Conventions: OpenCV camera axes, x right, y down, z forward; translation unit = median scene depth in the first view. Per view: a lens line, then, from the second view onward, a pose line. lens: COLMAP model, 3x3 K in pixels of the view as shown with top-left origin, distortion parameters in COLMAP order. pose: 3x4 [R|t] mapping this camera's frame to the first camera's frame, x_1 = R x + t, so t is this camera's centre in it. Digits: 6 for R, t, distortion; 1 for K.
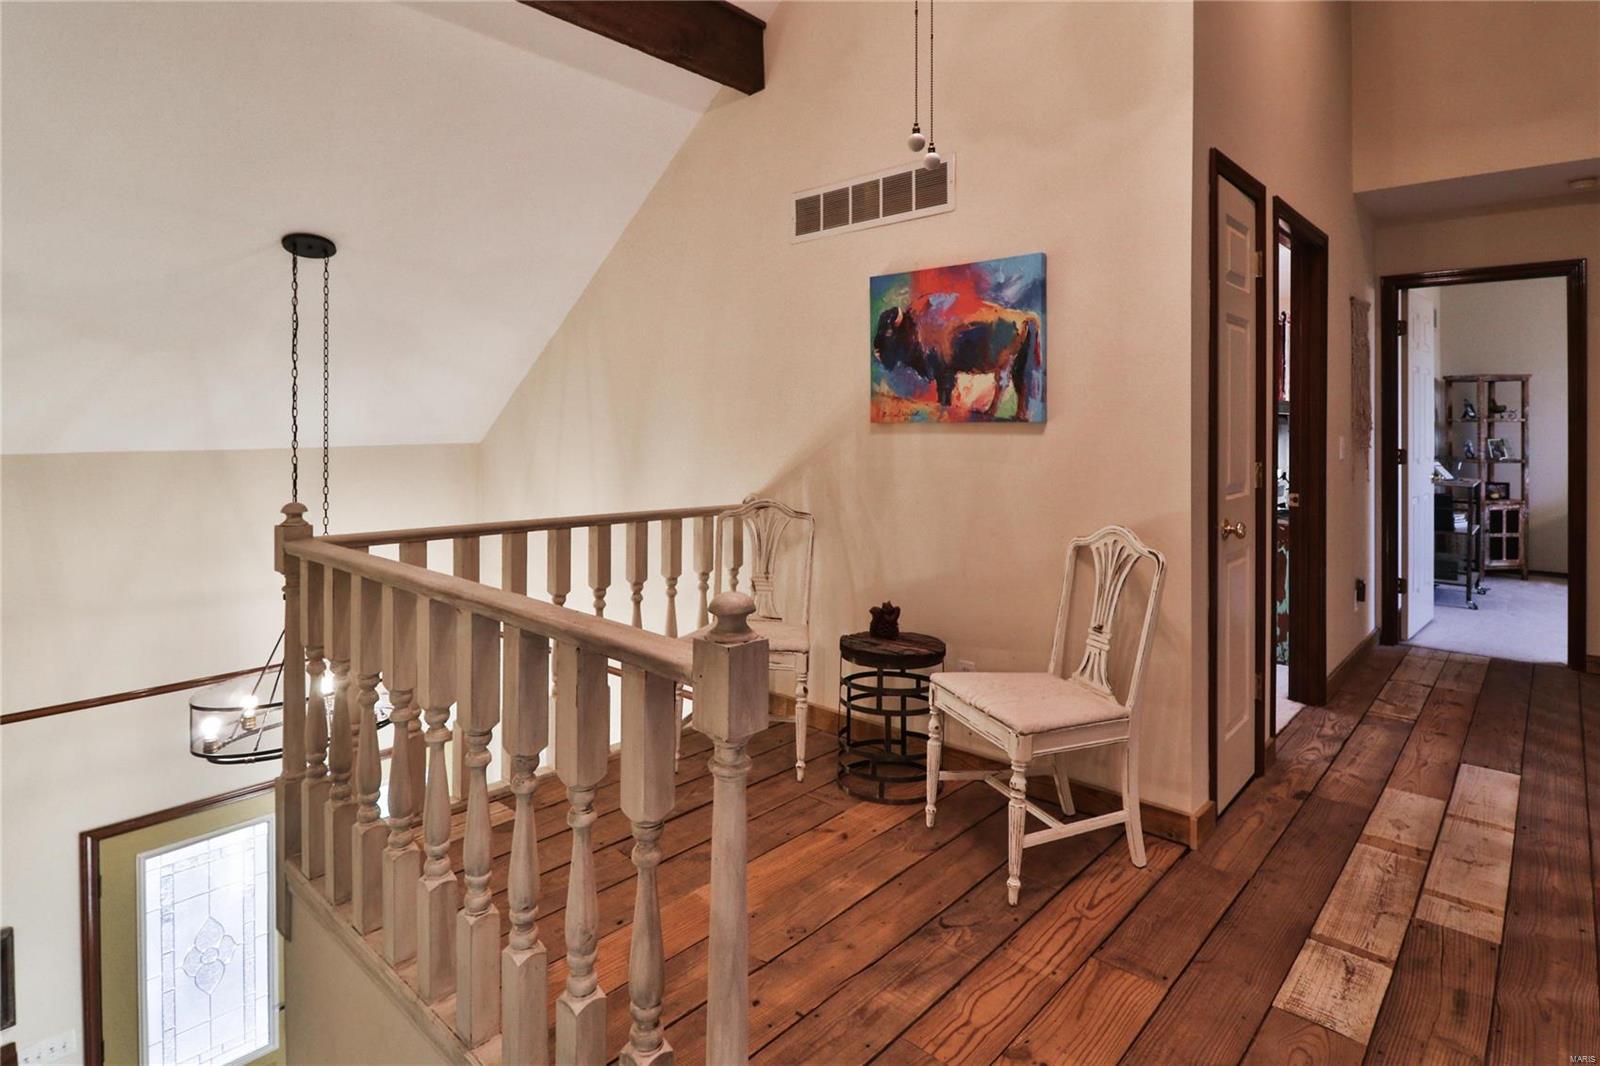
lens RADIAL K [[832.1, 0, 810.9], [0, 832.1, 428.8], [0, 0, 1]] dist [-0.014414, -0.002018]
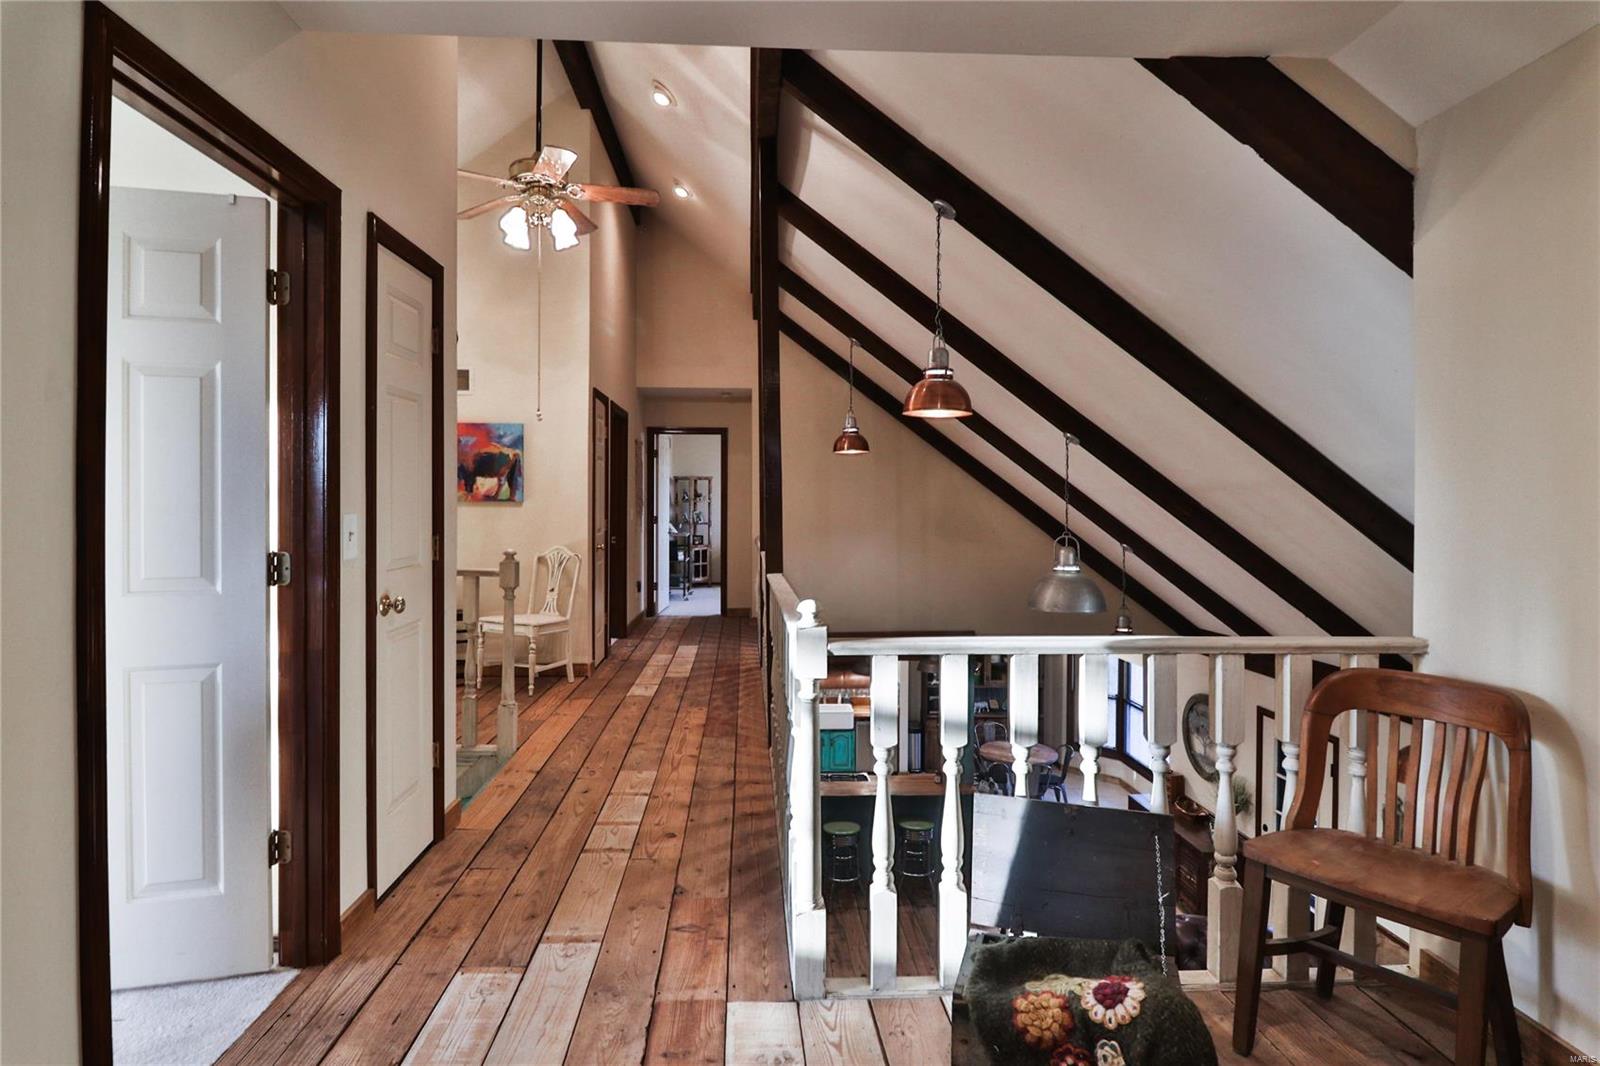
lens RADIAL K [[832.1, 0, 799.5], [0, 832.1, 519.2], [0, 0, 1]] dist [-0.014414, -0.002018]
pose [[0.695109, -0.006422, 0.718875, -0.523478], [-0.005846, 0.999877, 0.014585, 0.001575], [-0.718880, -0.014340, 0.694986, -0.693020]]
